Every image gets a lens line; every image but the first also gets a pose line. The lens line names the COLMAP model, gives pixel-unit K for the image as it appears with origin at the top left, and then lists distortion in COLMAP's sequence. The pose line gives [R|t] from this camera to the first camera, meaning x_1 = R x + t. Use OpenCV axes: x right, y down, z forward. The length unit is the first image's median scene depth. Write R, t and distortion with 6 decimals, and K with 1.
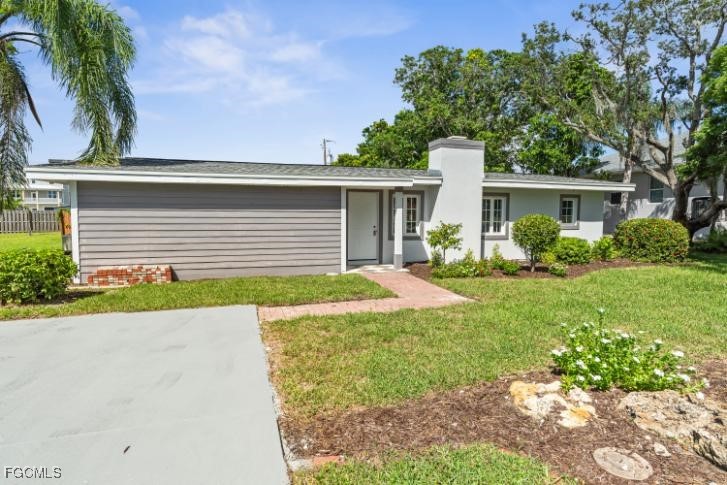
lens RADIAL K [[380.1, 0, 367.3], [0, 380.1, 242.6], [0, 0, 1]] dist [-0.005298, -0.000110]
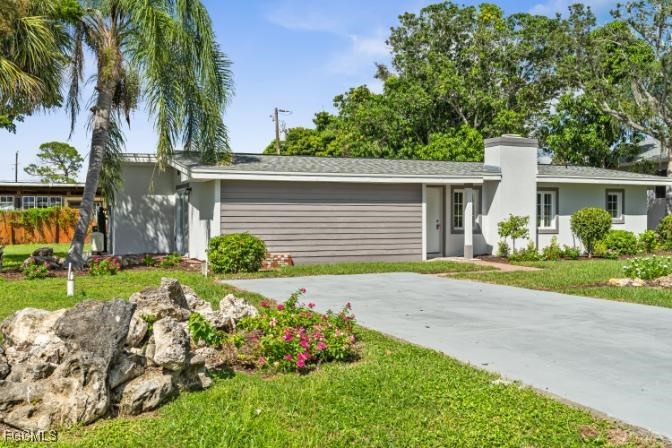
lens RADIAL K [[677.7, 0, 334.9], [0, 677.7, 224.1], [0, 0, 1]] dist [0.008125, 0.000000]
pose [[0.992658, -0.006646, 0.120772, -0.462478], [0.014297, 0.997937, -0.062595, 0.075359], [-0.120107, 0.063862, 0.990705, -0.755802]]
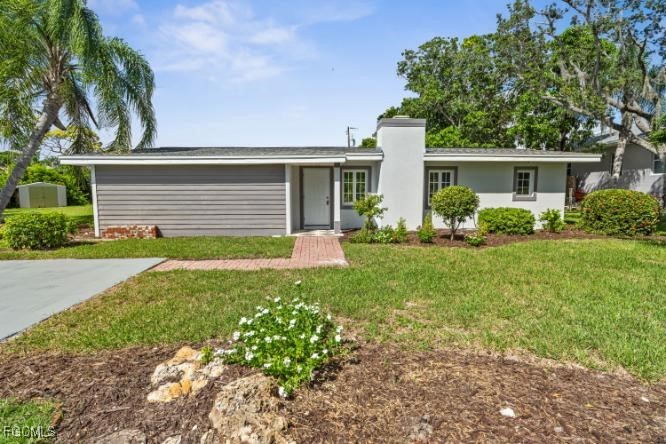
lens RADIAL K [[302.6, 0, 332.7], [0, 302.6, 219.0], [0, 0, 1]] dist [-0.008172, 0.001748]
pose [[0.967841, 0.019314, -0.250820, 0.265218], [-0.012394, 0.999499, 0.029139, -0.002312], [0.251257, -0.025093, 0.967595, 0.085965]]
